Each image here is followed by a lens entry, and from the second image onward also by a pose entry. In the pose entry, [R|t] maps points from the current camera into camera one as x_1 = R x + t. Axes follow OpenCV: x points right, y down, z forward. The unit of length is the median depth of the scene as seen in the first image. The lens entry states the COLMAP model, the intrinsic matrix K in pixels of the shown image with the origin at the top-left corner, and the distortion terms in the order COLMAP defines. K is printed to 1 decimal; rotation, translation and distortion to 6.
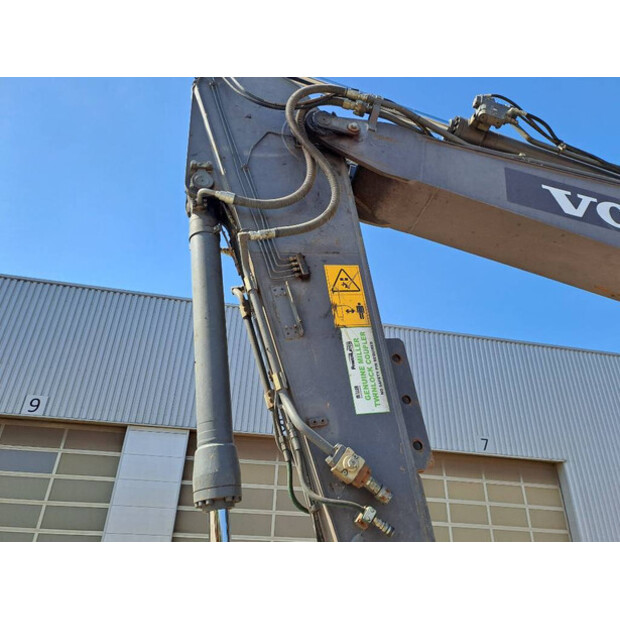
lens RADIAL K [[458.2, 0, 313.6], [0, 458.2, 317.5], [0, 0, 1]] dist [0.090241, -0.099962]
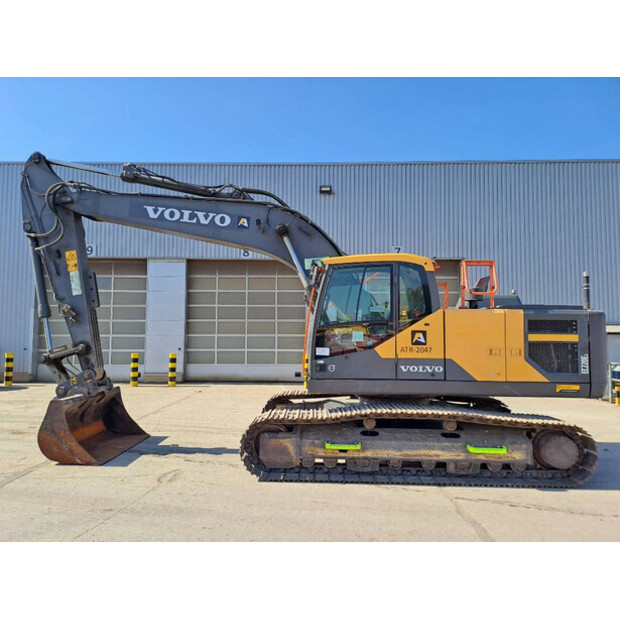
lens RADIAL K [[456.0, 0, 304.3], [0, 456.0, 312.7], [0, 0, 1]] dist [0.091250, -0.093110]
pose [[0.972218, -0.036722, -0.231179, 2.408469], [0.129807, 0.906429, 0.401915, -0.817491], [0.194788, -0.420758, 0.886014, -1.810029]]
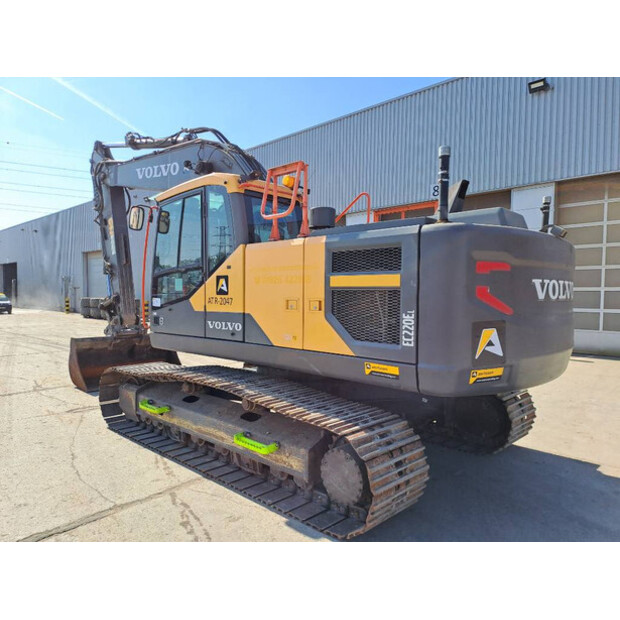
lens RADIAL K [[456.0, 0, 304.3], [0, 456.0, 312.7], [0, 0, 1]] dist [0.091250, -0.093110]
pose [[0.560469, 0.007222, -0.828144, 4.293411], [0.405561, 0.869462, 0.282057, 0.150671], [0.722077, -0.493947, 0.484377, -0.164533]]
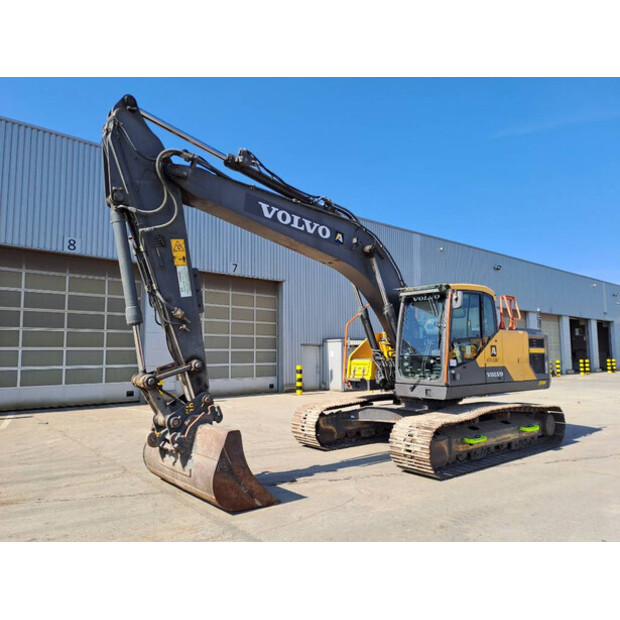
lens RADIAL K [[456.0, 0, 304.3], [0, 456.0, 312.7], [0, 0, 1]] dist [0.091250, -0.093110]
pose [[0.886037, 0.010546, 0.463494, -0.489465], [-0.195524, 0.914983, 0.352954, -0.768173], [-0.420367, -0.403354, 0.812771, -1.542264]]
